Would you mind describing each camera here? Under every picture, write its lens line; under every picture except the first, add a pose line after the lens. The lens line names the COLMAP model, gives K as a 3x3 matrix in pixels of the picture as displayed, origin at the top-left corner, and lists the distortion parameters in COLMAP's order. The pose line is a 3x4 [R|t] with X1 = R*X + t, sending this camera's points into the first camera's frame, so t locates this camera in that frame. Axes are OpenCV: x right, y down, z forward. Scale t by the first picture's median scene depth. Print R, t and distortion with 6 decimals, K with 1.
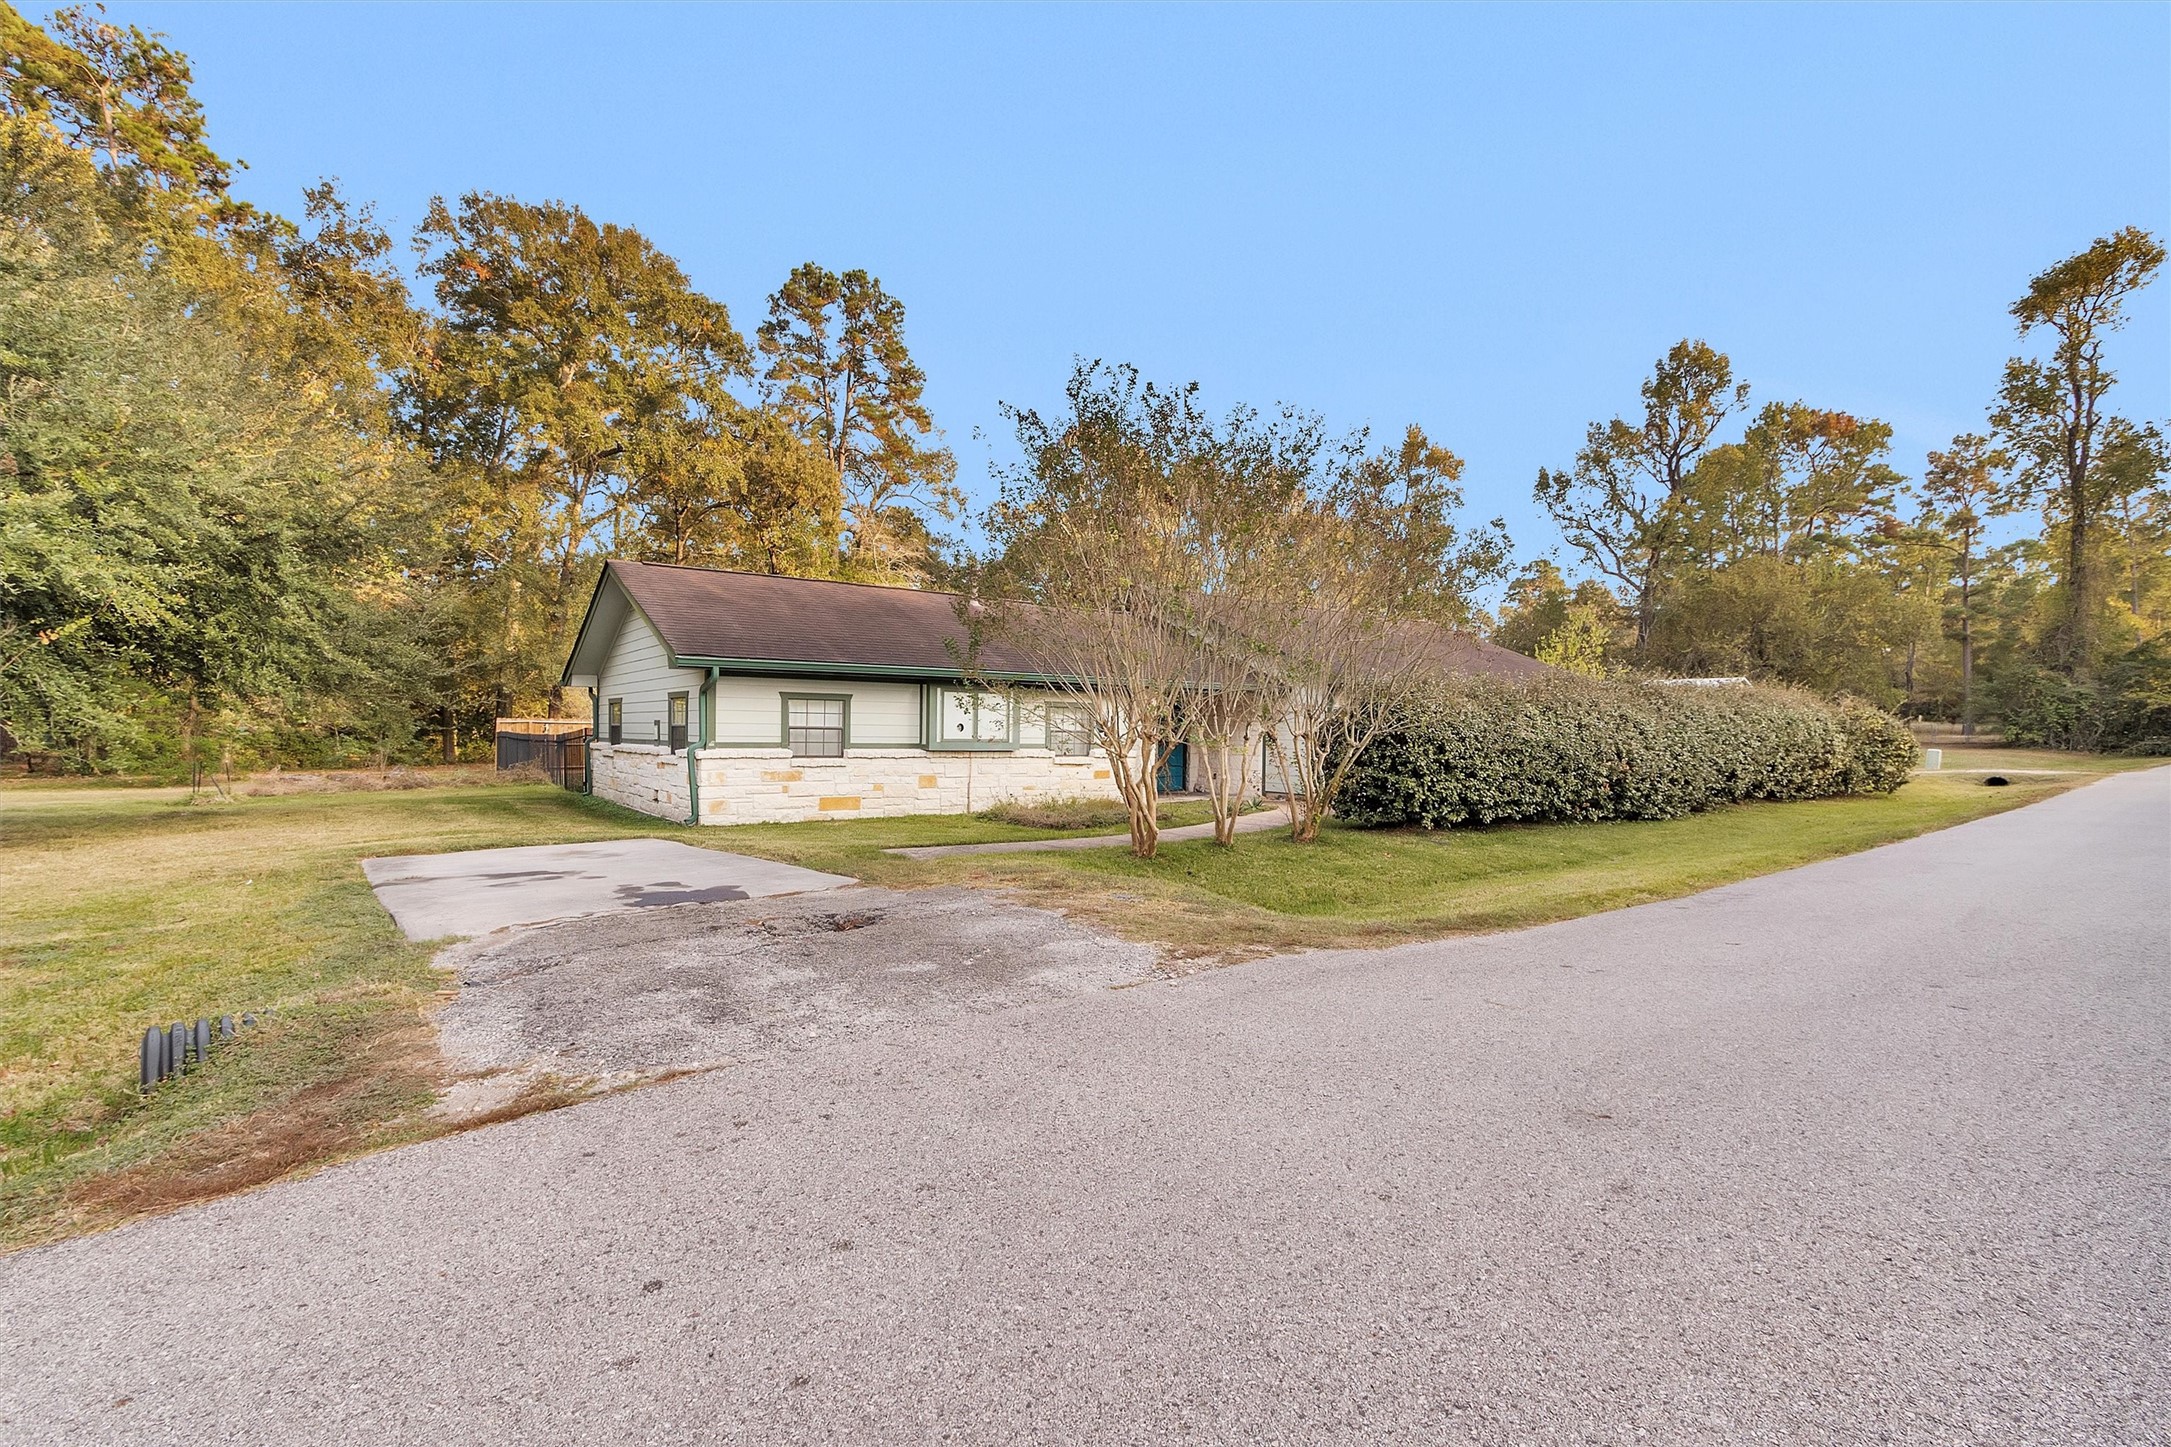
lens RADIAL K [[985.6, 0, 1052.8], [0, 985.6, 720.9], [0, 0, 1]] dist [0.001220, 0.001028]
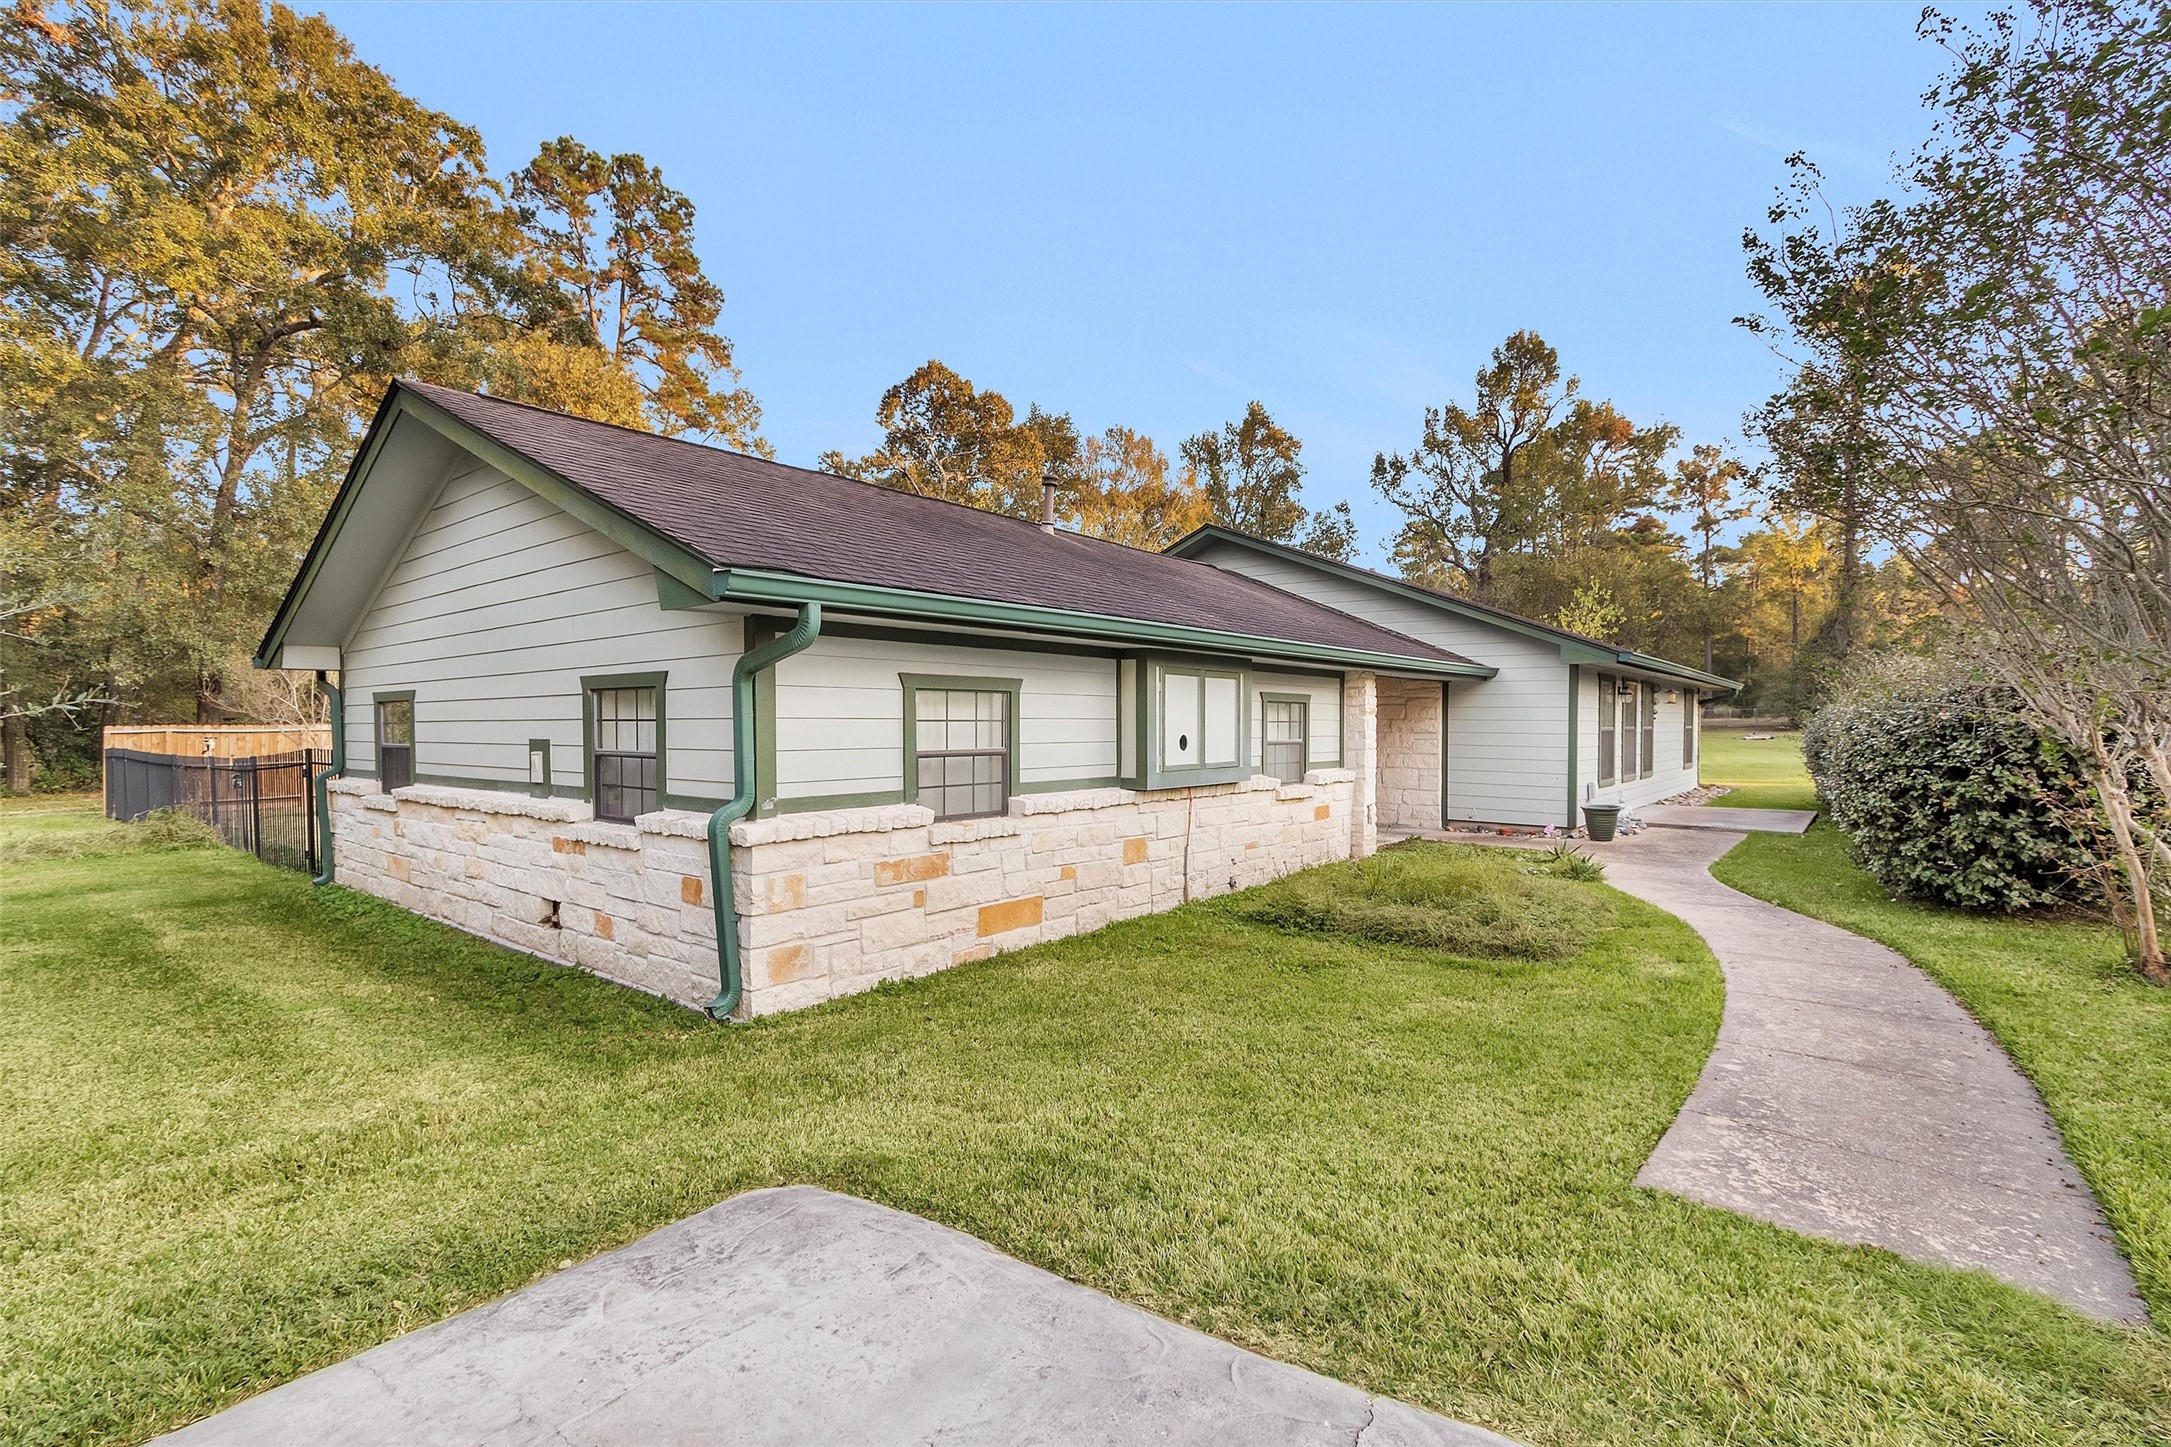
lens RADIAL K [[1015.4, 0, 1083.9], [0, 1015.4, 731.0], [0, 0, 1]] dist [0.001071, -0.004872]
pose [[0.967285, -0.016457, 0.253157, -0.069303], [0.011898, 0.999739, 0.019528, -0.002596], [-0.253413, -0.015877, 0.967228, 0.122603]]
